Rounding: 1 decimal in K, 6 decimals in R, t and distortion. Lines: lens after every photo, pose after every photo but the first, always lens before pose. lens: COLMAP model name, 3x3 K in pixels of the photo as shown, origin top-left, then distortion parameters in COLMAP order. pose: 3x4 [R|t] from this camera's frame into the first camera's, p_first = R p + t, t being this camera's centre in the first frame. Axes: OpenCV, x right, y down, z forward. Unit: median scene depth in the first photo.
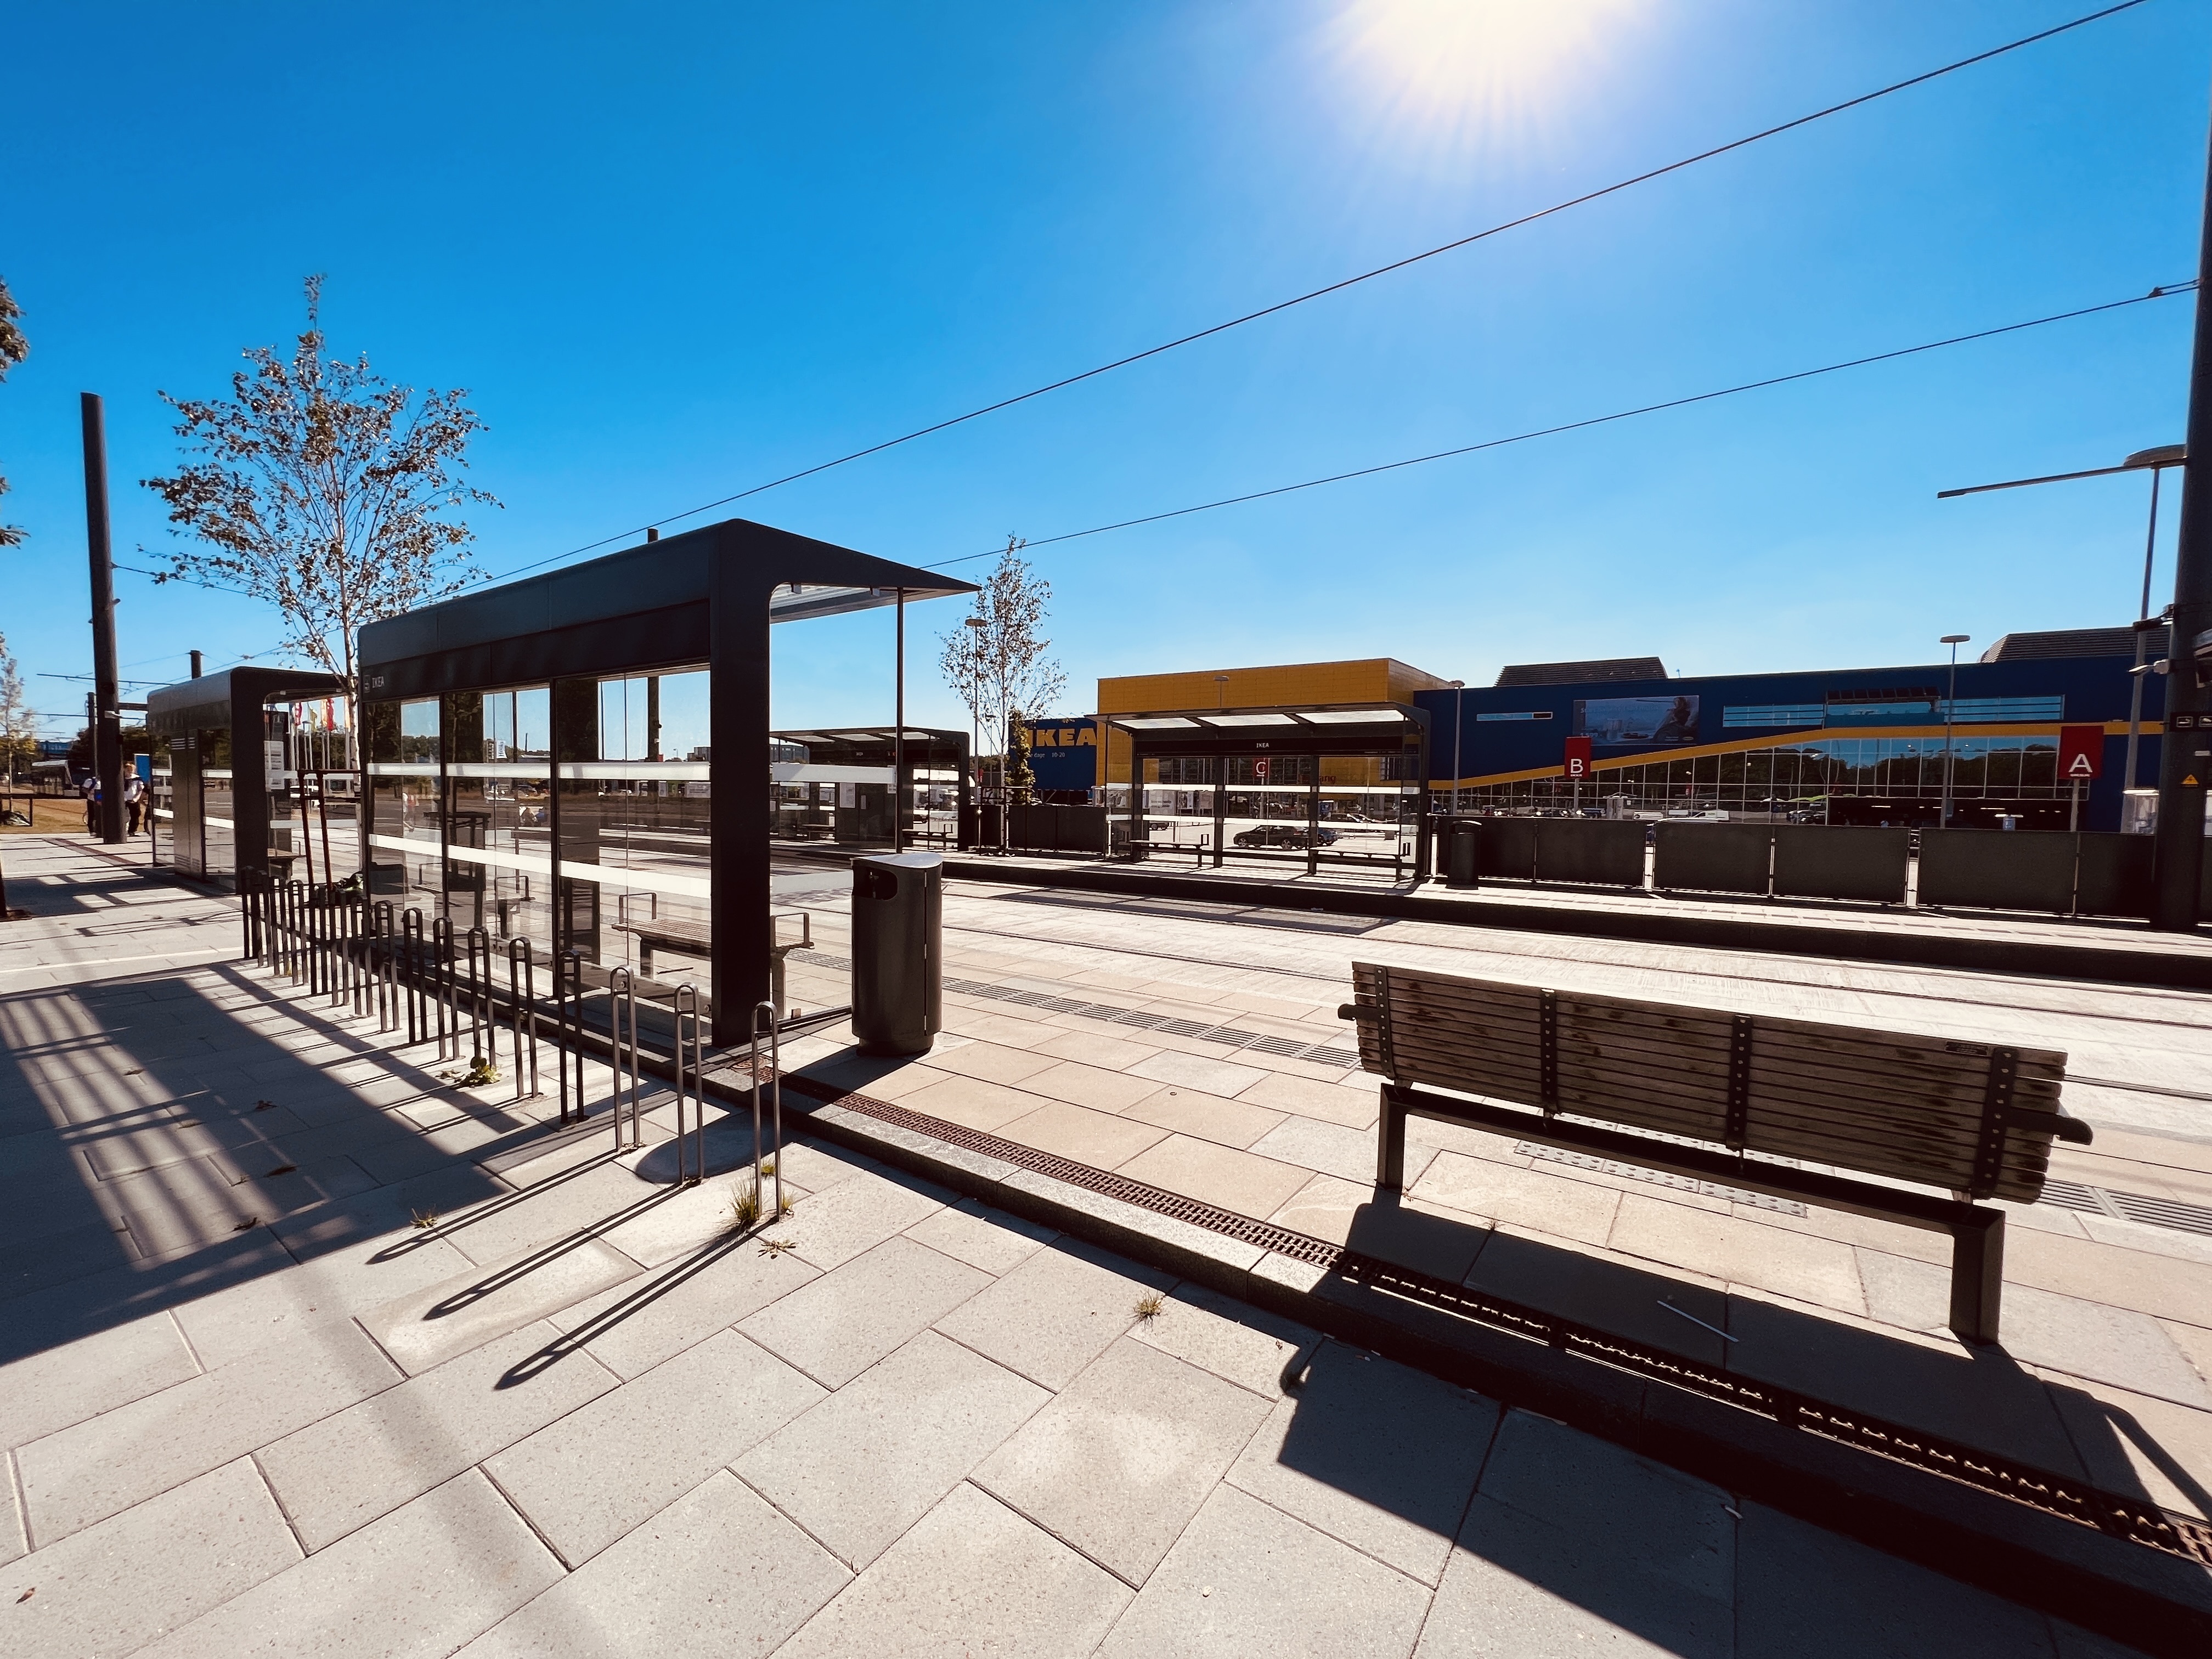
lens RADIAL K [[889.5, 0, 1106.2], [0, 889.5, 831.2], [0, 0, 1]] dist [-0.004631, 0.002082]
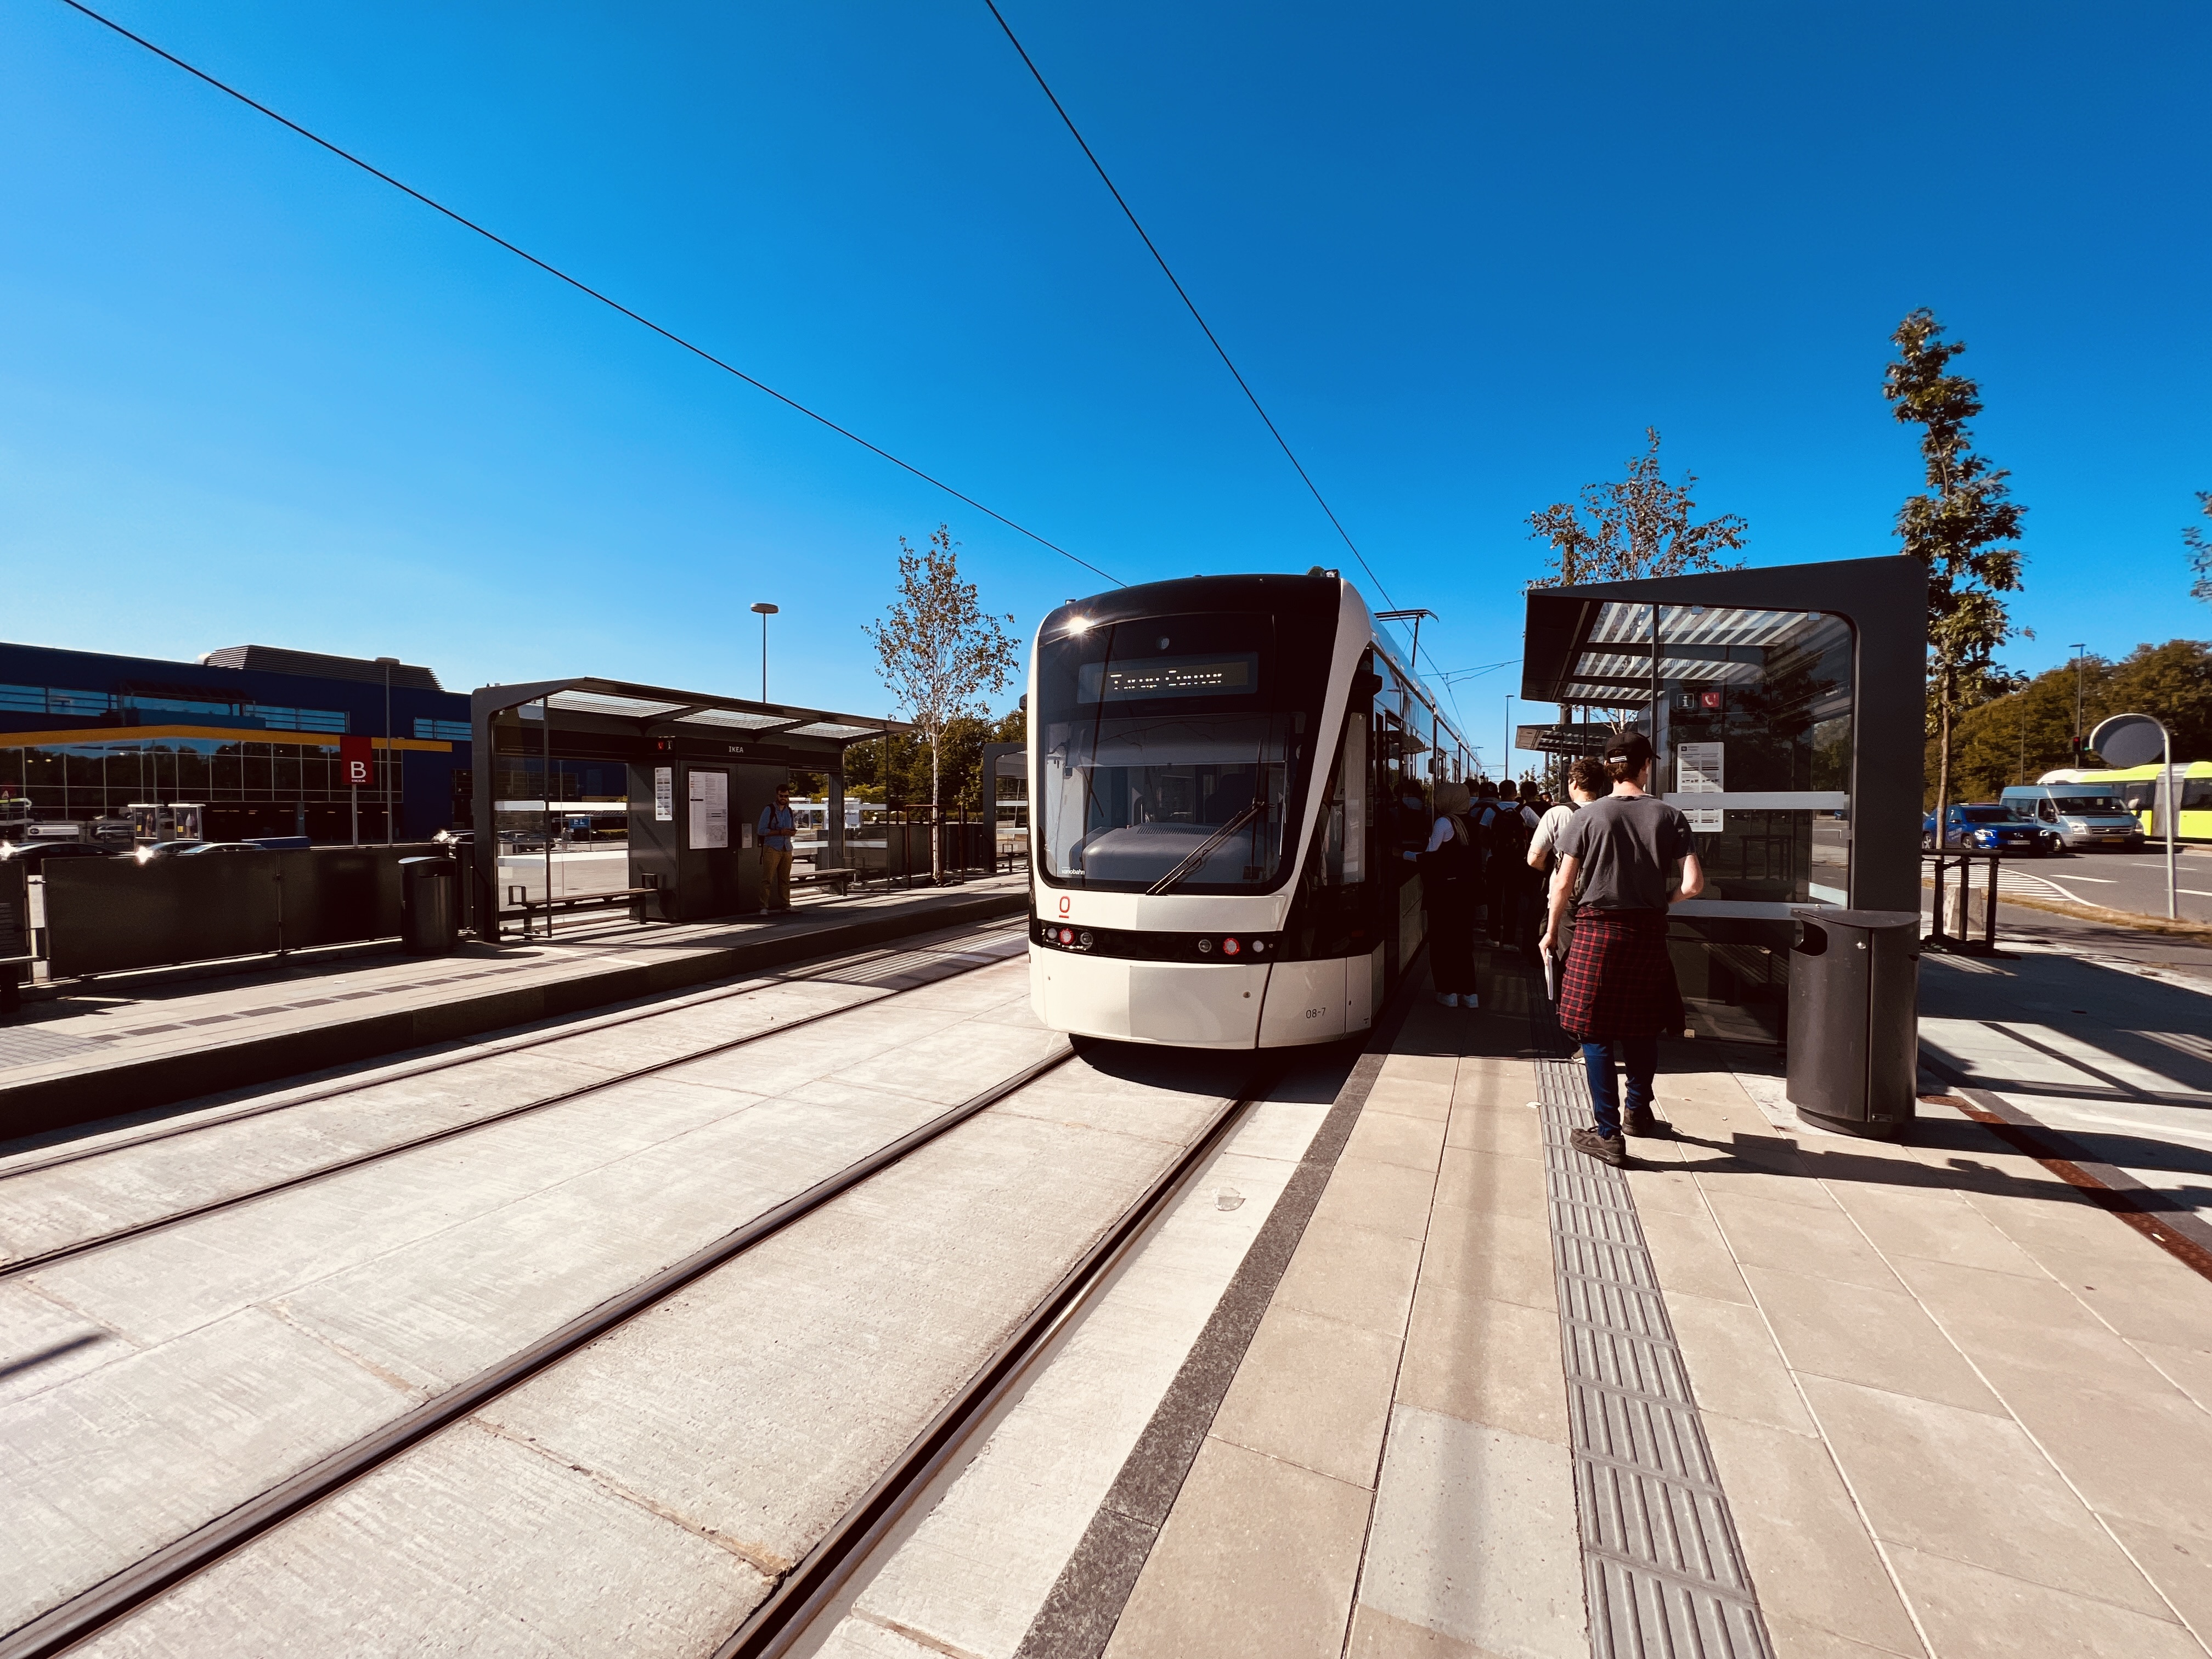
lens RADIAL K [[889.5, 0, 1104.6], [0, 889.5, 825.4], [0, 0, 1]] dist [-0.004631, 0.002082]
pose [[-0.185711, -0.035571, 0.981960, -0.199810], [0.041741, 0.998157, 0.044052, -0.012762], [-0.981717, 0.049169, -0.183884, 0.210392]]
